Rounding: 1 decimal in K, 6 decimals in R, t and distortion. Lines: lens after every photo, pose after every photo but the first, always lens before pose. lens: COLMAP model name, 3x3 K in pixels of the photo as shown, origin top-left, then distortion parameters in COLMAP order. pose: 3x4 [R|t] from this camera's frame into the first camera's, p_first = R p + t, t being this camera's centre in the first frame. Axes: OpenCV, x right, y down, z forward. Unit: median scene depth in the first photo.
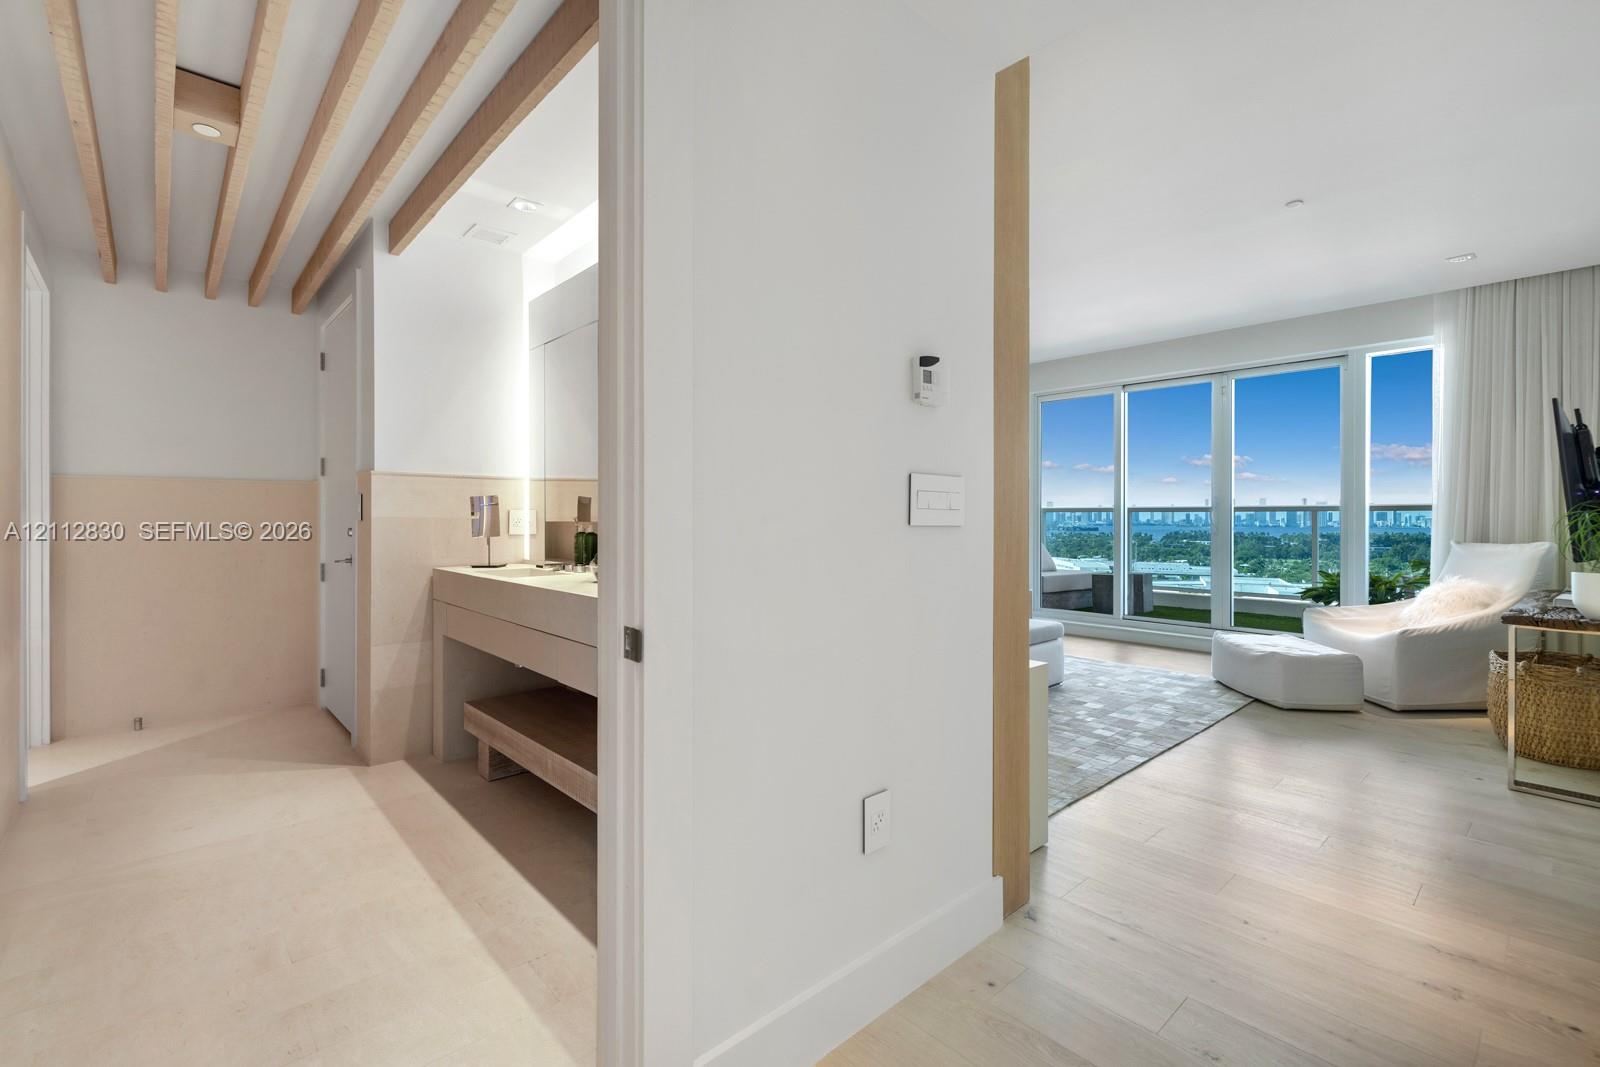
lens RADIAL K [[705.6, 0, 795.1], [0, 705.6, 526.5], [0, 0, 1]] dist [-0.000042, 0.000326]
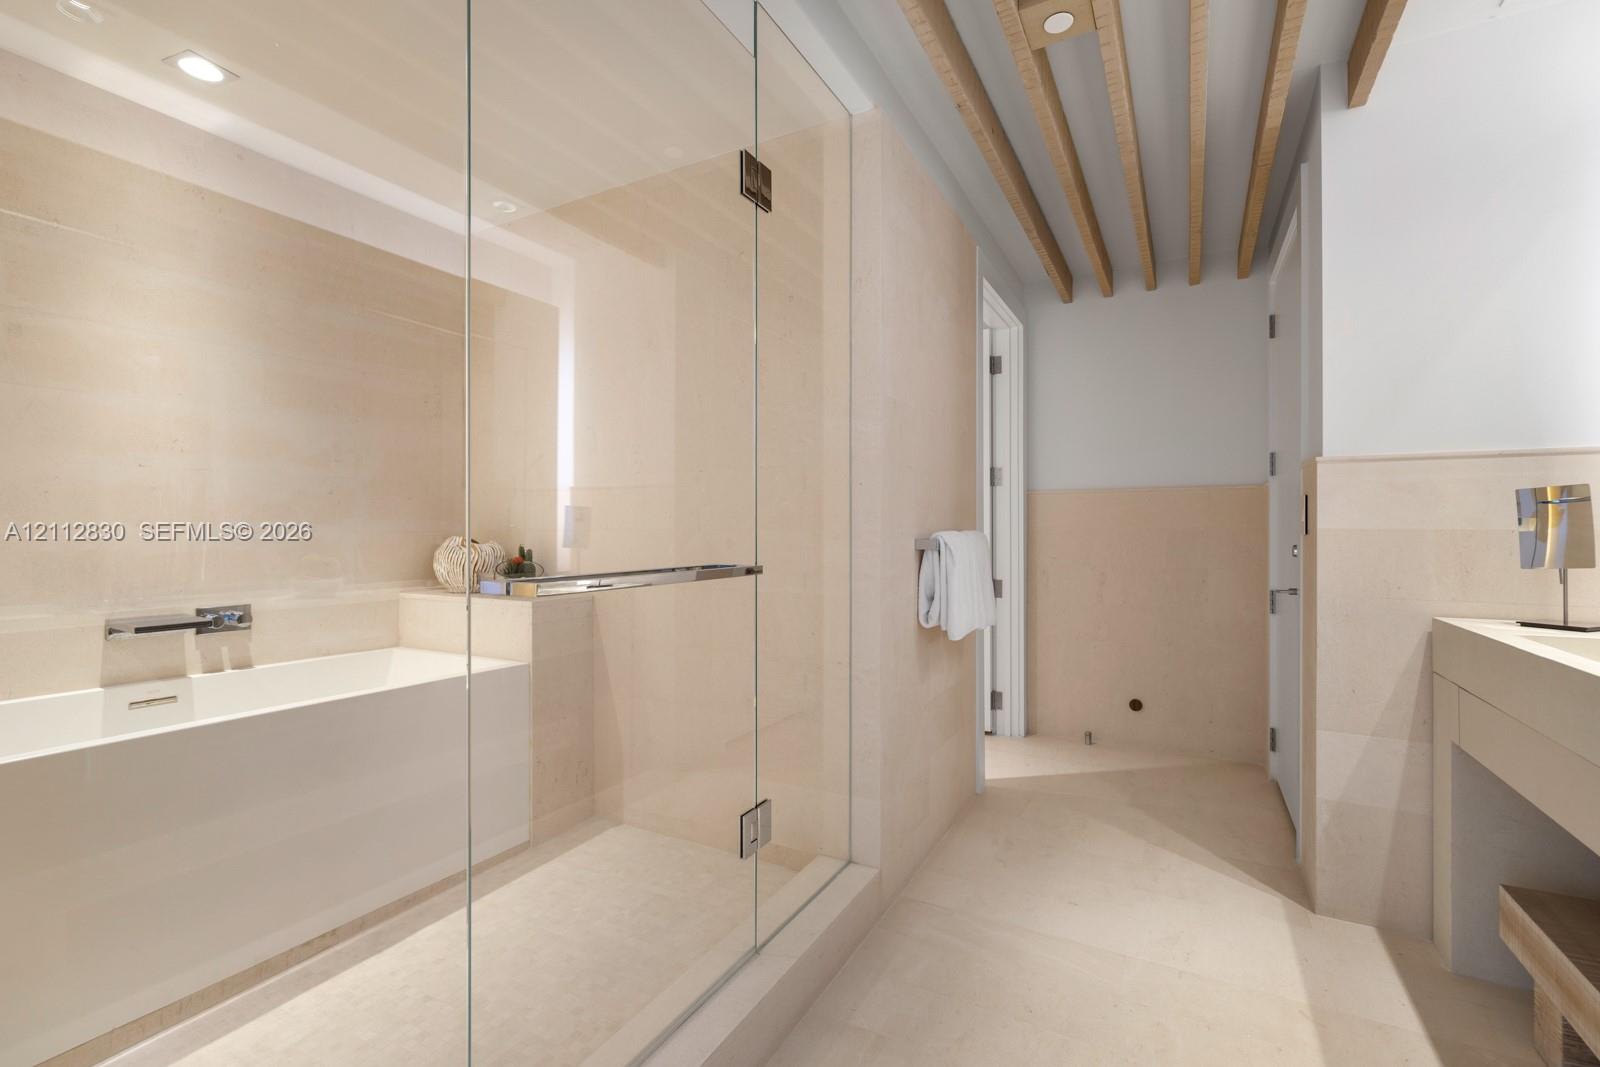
lens RADIAL K [[705.6, 0, 795.1], [0, 705.6, 526.5], [0, 0, 1]] dist [-0.000042, 0.000326]
pose [[0.318583, -0.007229, -0.947867, -0.134027], [-0.012435, 0.999853, -0.011805, -0.001600], [0.947813, 0.015547, 0.318447, 0.325123]]
